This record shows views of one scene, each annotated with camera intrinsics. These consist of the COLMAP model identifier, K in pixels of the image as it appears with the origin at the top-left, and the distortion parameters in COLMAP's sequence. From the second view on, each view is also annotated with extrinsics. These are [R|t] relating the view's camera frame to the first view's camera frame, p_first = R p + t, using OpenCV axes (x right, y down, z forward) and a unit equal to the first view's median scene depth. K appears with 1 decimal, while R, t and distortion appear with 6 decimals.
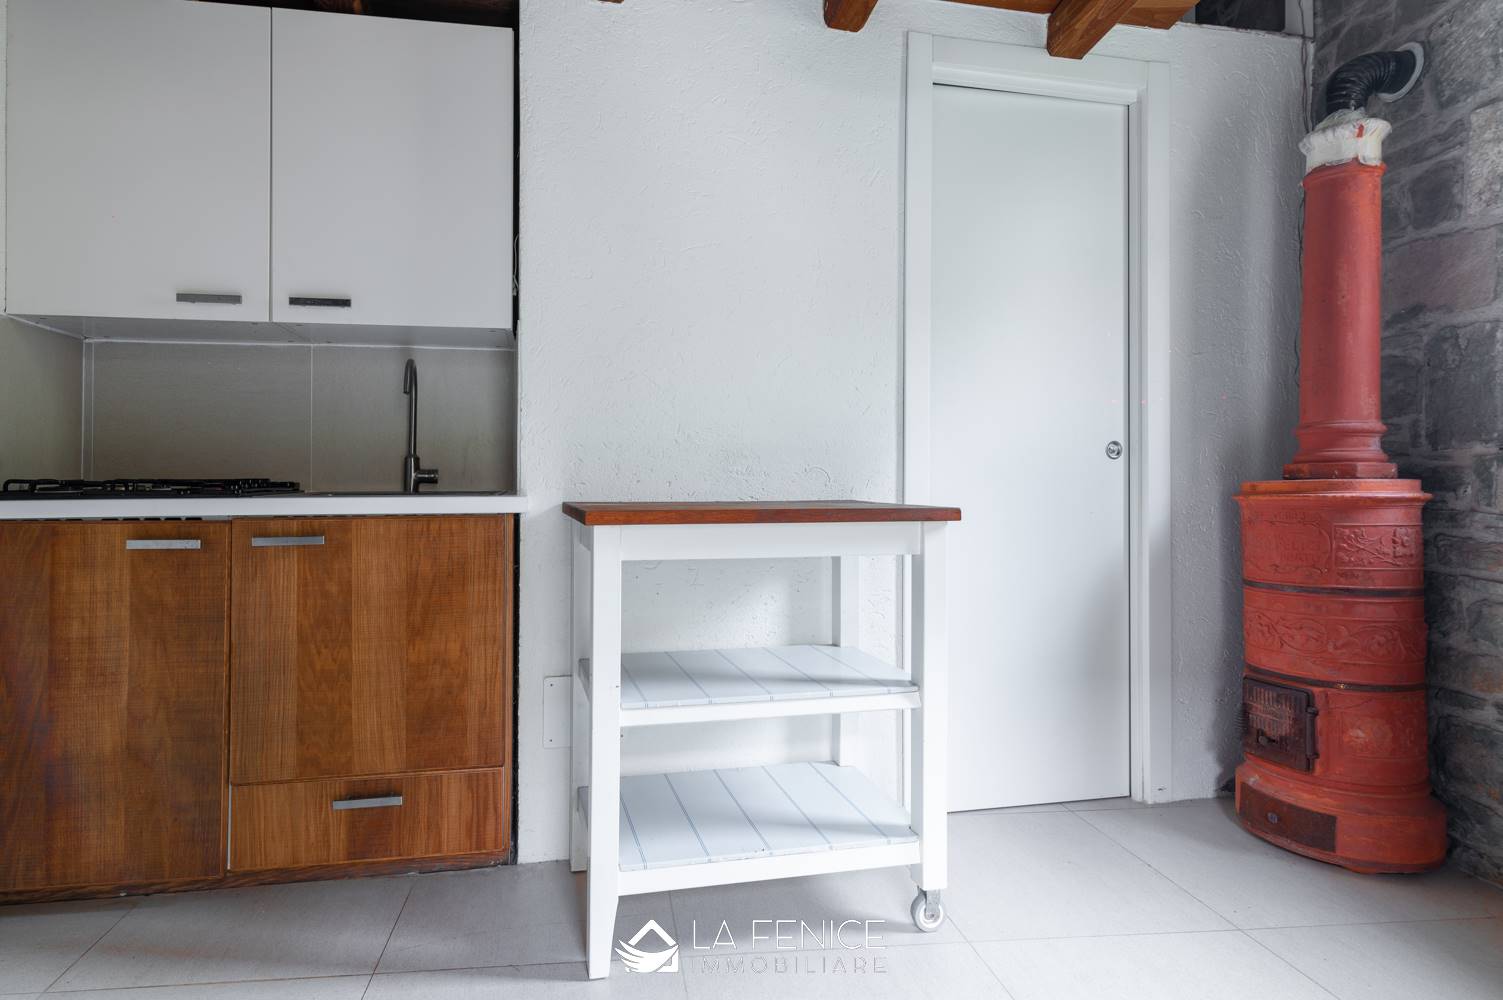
lens RADIAL K [[783.1, 0, 671.3], [0, 783.1, 455.9], [0, 0, 1]] dist [0.009197, -0.002709]
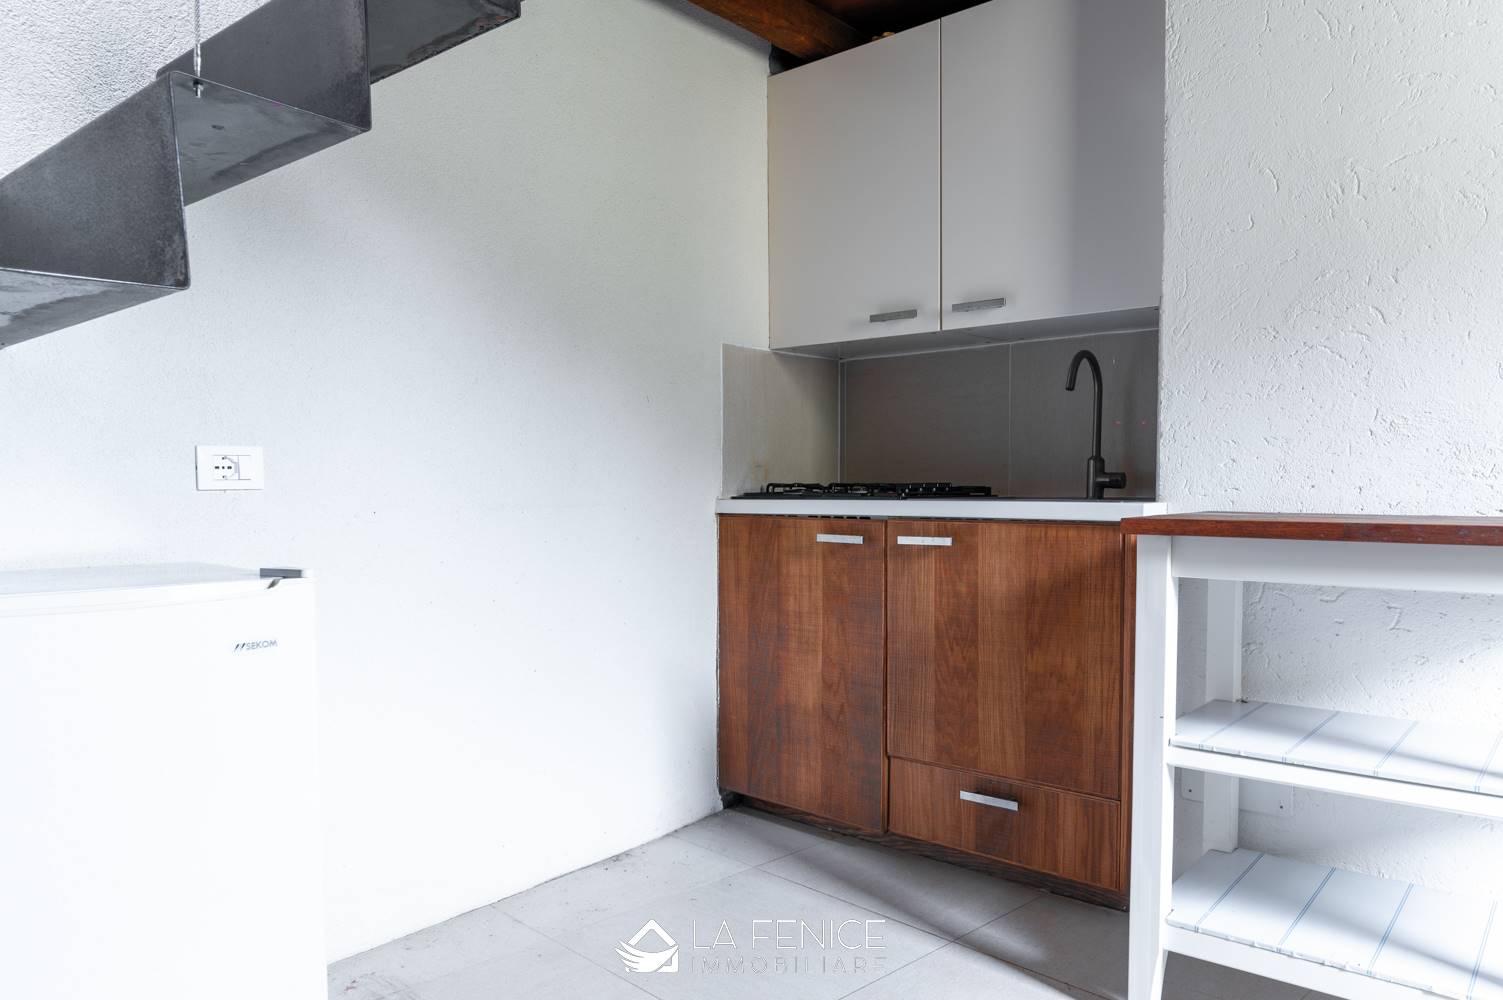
lens RADIAL K [[1050.4, 0, 761.5], [0, 1050.4, 509.7], [0, 0, 1]] dist [0.003282, -0.001247]
pose [[0.637593, 0.019816, -0.770119, 0.458481], [0.021232, 0.998837, 0.043280, -0.000698], [0.770081, -0.043946, 0.636431, -0.077195]]
